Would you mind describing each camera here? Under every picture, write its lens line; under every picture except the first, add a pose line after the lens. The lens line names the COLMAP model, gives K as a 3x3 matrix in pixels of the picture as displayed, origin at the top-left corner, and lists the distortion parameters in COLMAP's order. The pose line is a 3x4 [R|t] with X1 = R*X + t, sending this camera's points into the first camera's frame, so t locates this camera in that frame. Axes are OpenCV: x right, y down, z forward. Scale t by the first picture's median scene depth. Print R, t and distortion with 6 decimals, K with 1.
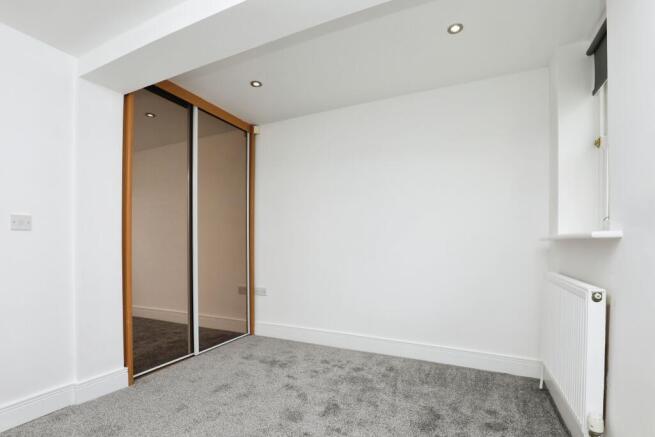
lens RADIAL K [[305.6, 0, 327.5], [0, 305.6, 218.5], [0, 0, 1]] dist [-0.024911, 0.000027]
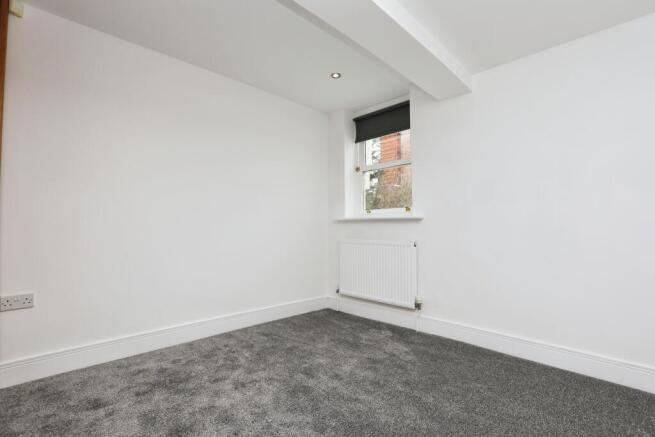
lens RADIAL K [[297.3, 0, 327.5], [0, 297.3, 218.5], [0, 0, 1]] dist [-0.015923, 0.000167]
pose [[0.350113, 0.036010, 0.936015, -0.784245], [-0.082419, 0.996569, -0.007511, 0.075320], [-0.933074, -0.074516, 0.351880, 0.488657]]
